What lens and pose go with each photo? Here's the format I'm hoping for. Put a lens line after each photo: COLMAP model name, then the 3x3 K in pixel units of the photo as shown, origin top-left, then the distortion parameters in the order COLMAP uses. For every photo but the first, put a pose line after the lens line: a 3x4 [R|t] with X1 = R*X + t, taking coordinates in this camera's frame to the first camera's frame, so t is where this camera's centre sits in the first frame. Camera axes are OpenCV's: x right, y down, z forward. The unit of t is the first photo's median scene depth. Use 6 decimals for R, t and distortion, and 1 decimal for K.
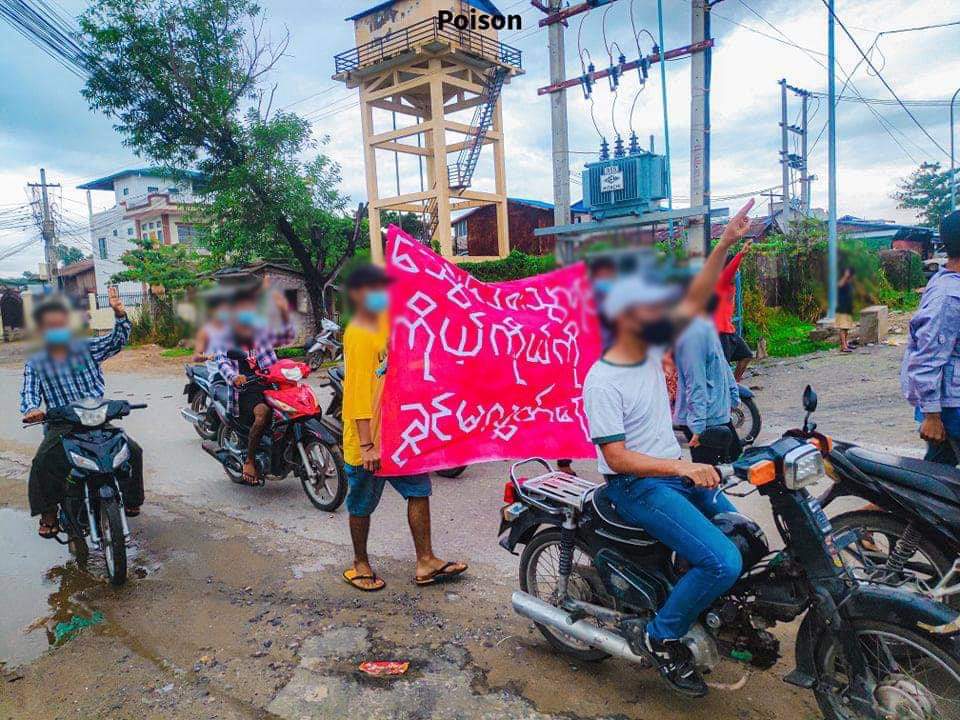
lens RADIAL K [[658.0, 0, 480.0], [0, 658.0, 360.0], [0, 0, 1]] dist [-0.033236, 0.000499]
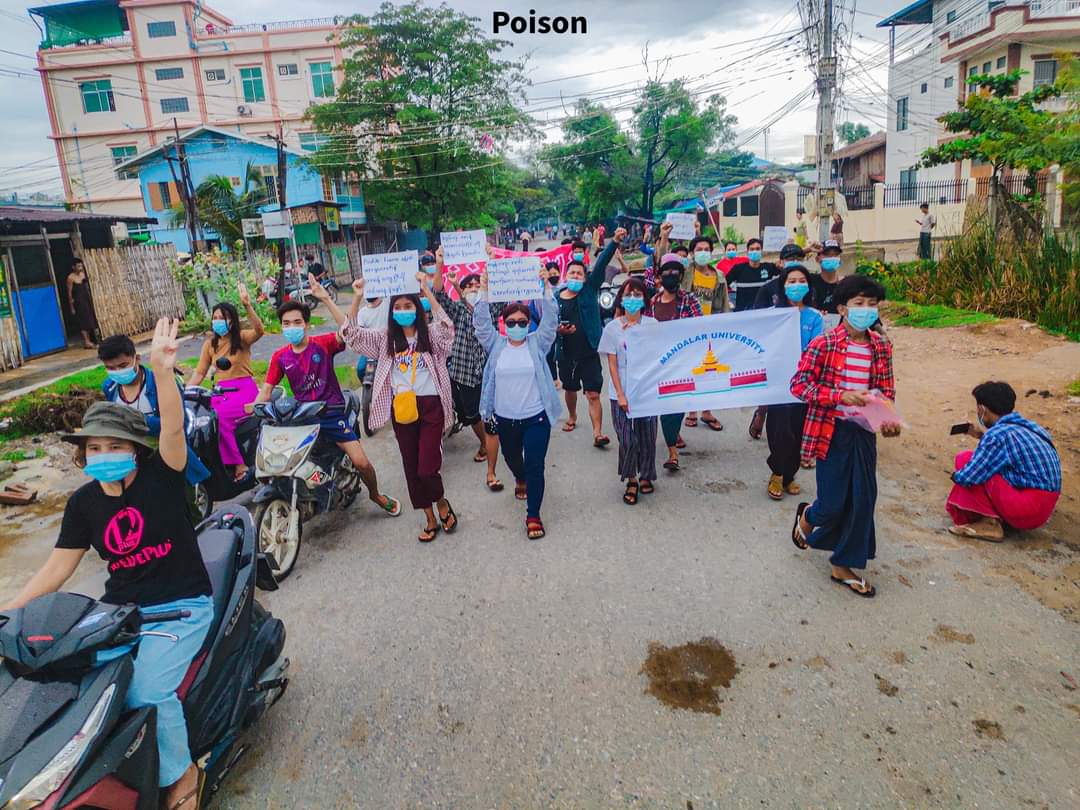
lens RADIAL K [[740.3, 0, 540.0], [0, 740.3, 405.0], [0, 0, 1]] dist [-0.033236, 0.000499]
pose [[0.585660, 0.214724, -0.781598, -0.154376], [-0.055619, 0.972646, 0.225533, -0.029964], [0.808646, -0.088614, 0.581583, 0.245943]]
